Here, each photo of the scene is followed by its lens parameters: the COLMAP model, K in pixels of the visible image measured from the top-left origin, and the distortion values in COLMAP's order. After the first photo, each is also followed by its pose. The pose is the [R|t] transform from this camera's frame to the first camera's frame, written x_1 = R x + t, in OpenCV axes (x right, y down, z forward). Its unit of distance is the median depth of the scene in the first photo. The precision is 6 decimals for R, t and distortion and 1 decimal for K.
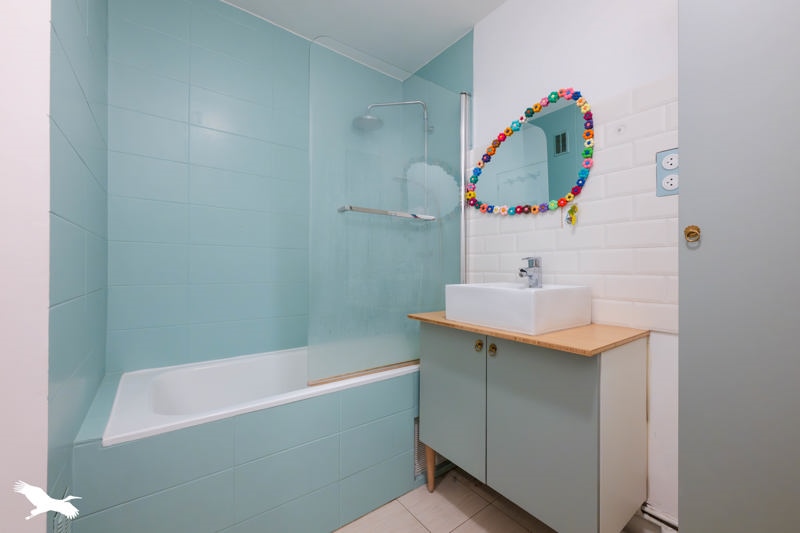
lens RADIAL K [[318.9, 0, 400.0], [0, 318.9, 266.5], [0, 0, 1]] dist [0.002436, -0.000097]
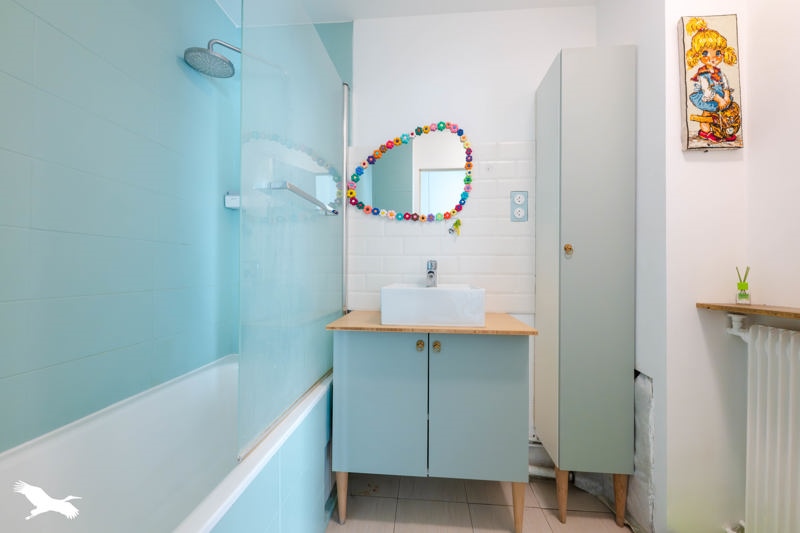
lens RADIAL K [[318.9, 0, 400.0], [0, 318.9, 266.5], [0, 0, 1]] dist [0.002436, -0.000097]
pose [[0.669997, 0.005307, 0.742345, -0.452079], [-0.005758, 0.999982, -0.001952, -0.004097], [-0.742342, -0.002967, 0.670015, 0.286743]]
